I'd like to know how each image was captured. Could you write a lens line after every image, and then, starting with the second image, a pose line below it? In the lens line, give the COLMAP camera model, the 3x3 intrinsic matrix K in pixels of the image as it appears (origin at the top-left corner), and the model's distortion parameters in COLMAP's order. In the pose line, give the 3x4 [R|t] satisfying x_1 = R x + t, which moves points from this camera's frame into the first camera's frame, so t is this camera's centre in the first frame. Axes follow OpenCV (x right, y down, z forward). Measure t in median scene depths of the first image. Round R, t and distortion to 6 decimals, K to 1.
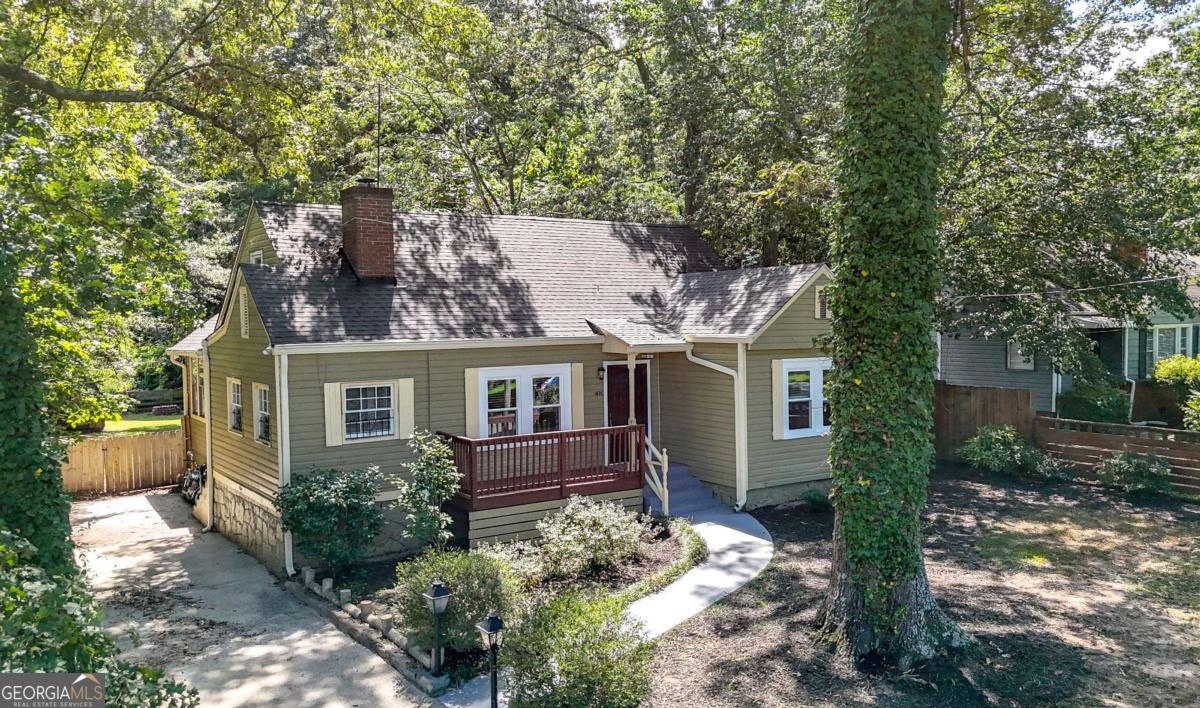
lens RADIAL K [[915.2, 0, 604.0], [0, 915.2, 353.6], [0, 0, 1]] dist [0.043765, -0.011757]
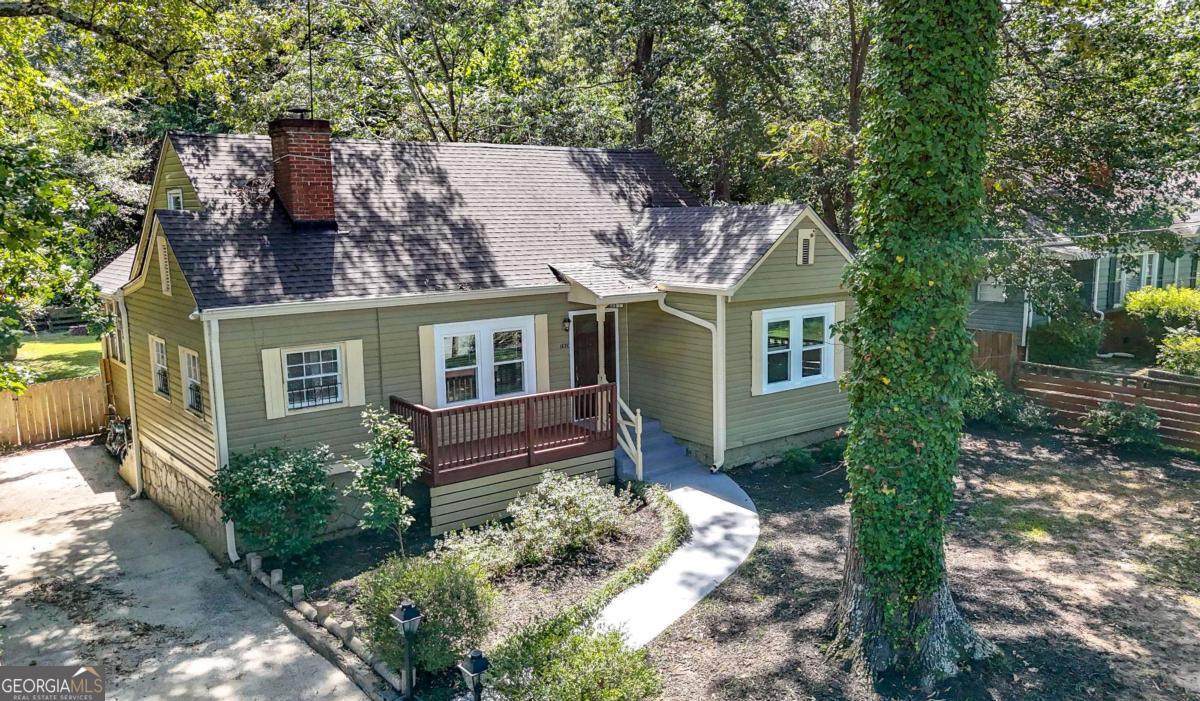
lens RADIAL K [[914.5, 0, 600.0], [0, 914.5, 350.5], [0, 0, 1]] dist [0.037158, -0.002538]
pose [[0.997838, -0.013264, 0.064367, -0.033067], [0.006256, 0.994144, 0.107882, -0.058482], [-0.065421, -0.107246, 0.992078, 0.090820]]
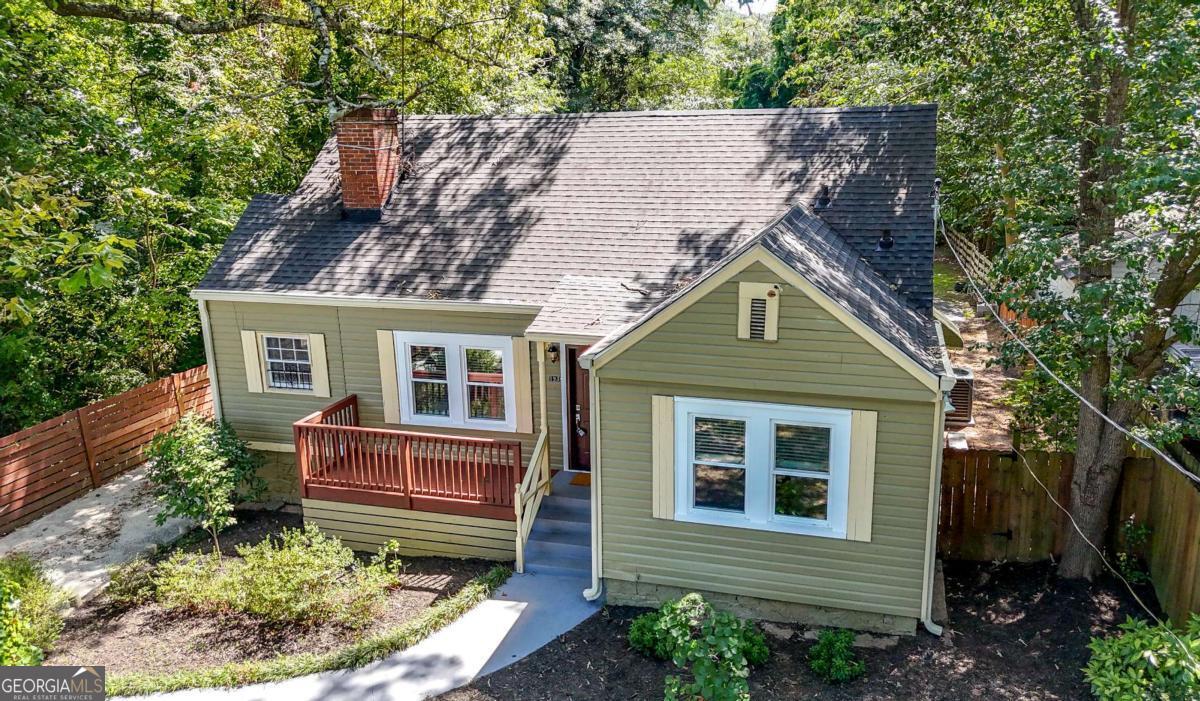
lens RADIAL K [[914.5, 0, 600.0], [0, 914.5, 350.5], [0, 0, 1]] dist [0.037158, -0.002538]
pose [[0.651572, 0.187130, -0.735143, 0.653891], [-0.023966, 0.973691, 0.226610, -0.173405], [0.758208, -0.130034, 0.638915, 0.627864]]
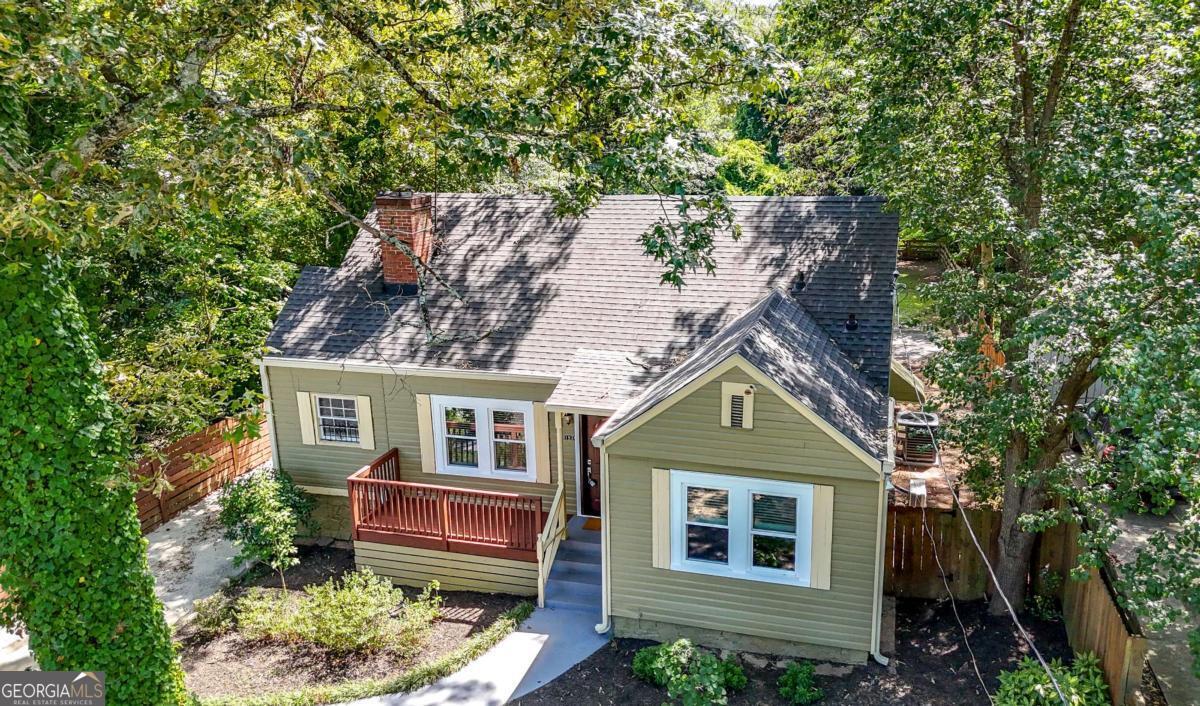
lens RADIAL K [[915.2, 0, 604.0], [0, 915.2, 352.6], [0, 0, 1]] dist [0.043765, -0.011757]
pose [[0.650856, 0.195434, -0.733616, 0.743855], [-0.022524, 0.970845, 0.238648, -0.284211], [0.758867, -0.138801, 0.636282, 0.542671]]
